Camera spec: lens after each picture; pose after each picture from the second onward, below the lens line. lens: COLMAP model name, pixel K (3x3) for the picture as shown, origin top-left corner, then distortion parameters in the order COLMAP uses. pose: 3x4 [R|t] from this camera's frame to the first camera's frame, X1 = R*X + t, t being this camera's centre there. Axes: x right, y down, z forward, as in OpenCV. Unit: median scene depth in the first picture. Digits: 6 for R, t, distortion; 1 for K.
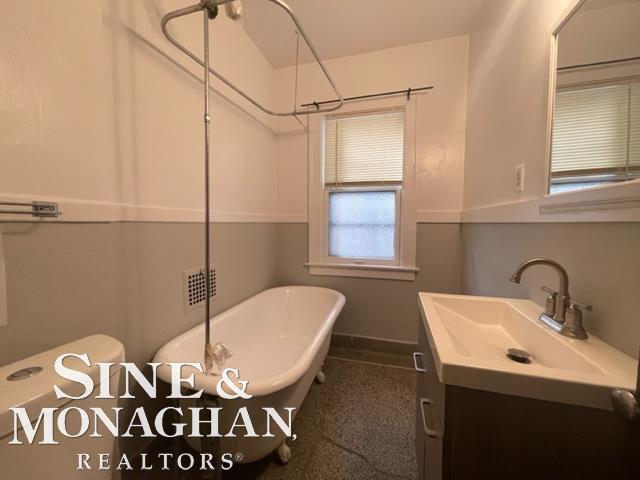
lens RADIAL K [[260.3, 0, 319.0], [0, 260.3, 238.4], [0, 0, 1]] dist [0.007834, 0.001380]
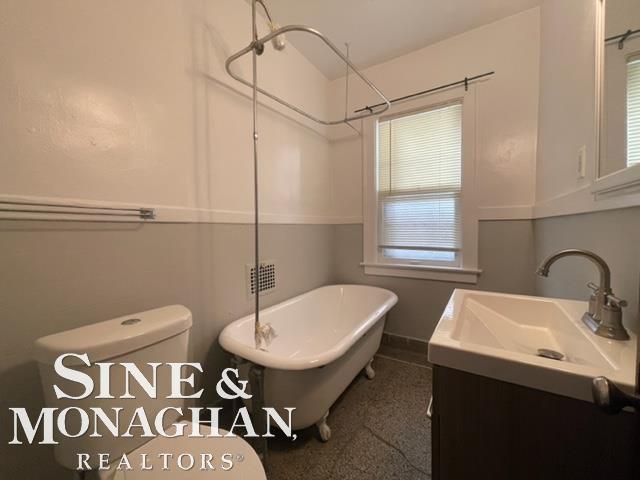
lens RADIAL K [[260.3, 0, 321.5], [0, 260.3, 238.6], [0, 0, 1]] dist [0.007834, 0.001380]
pose [[0.962953, -0.006378, -0.269594, 0.154719], [0.001942, 0.999858, -0.016718, 0.032226], [0.269662, 0.015575, 0.962829, -0.066628]]
